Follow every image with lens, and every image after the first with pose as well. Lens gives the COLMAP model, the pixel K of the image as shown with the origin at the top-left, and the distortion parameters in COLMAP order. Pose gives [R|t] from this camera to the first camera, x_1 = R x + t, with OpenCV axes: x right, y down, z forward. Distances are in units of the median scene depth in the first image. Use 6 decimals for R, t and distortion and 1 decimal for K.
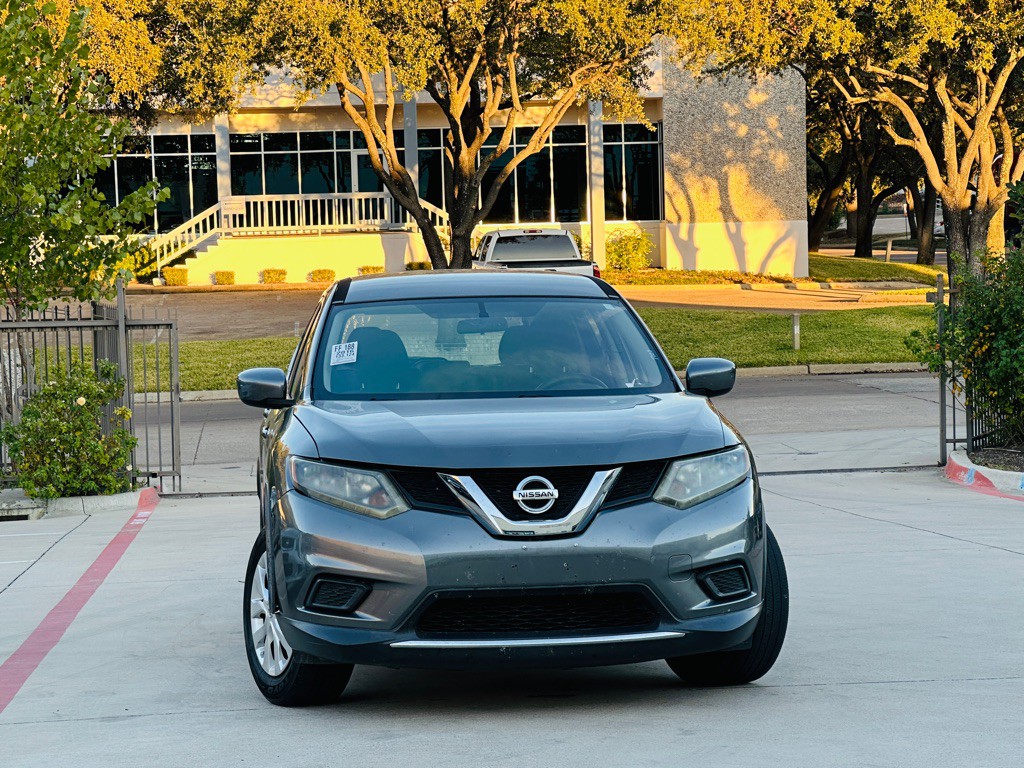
lens RADIAL K [[2477.9, 0, 520.2], [0, 2477.9, 386.0], [0, 0, 1]] dist [0.081190, 0.000000]
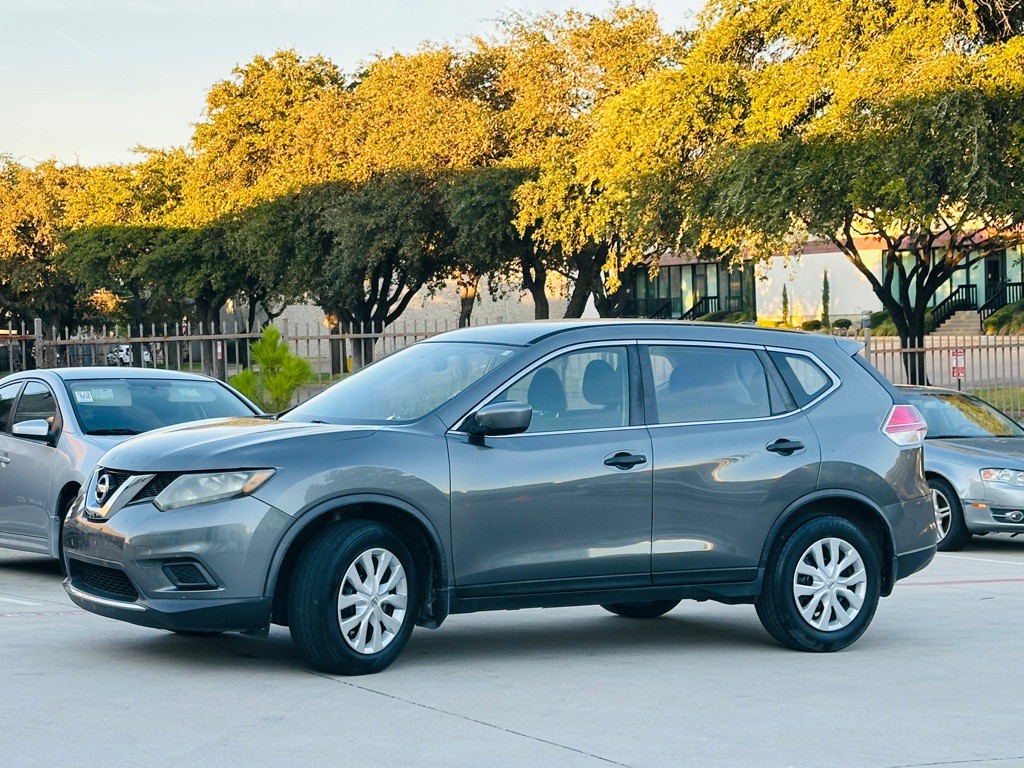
lens RADIAL K [[2143.0, 0, 515.4], [0, 2143.0, 386.5], [0, 0, 1]] dist [0.154220, 0.000000]
pose [[0.417713, 0.042056, -0.907605, 1.005974], [-0.045244, 0.998652, 0.025452, -0.044390], [0.907452, 0.030432, 0.419053, 0.621869]]
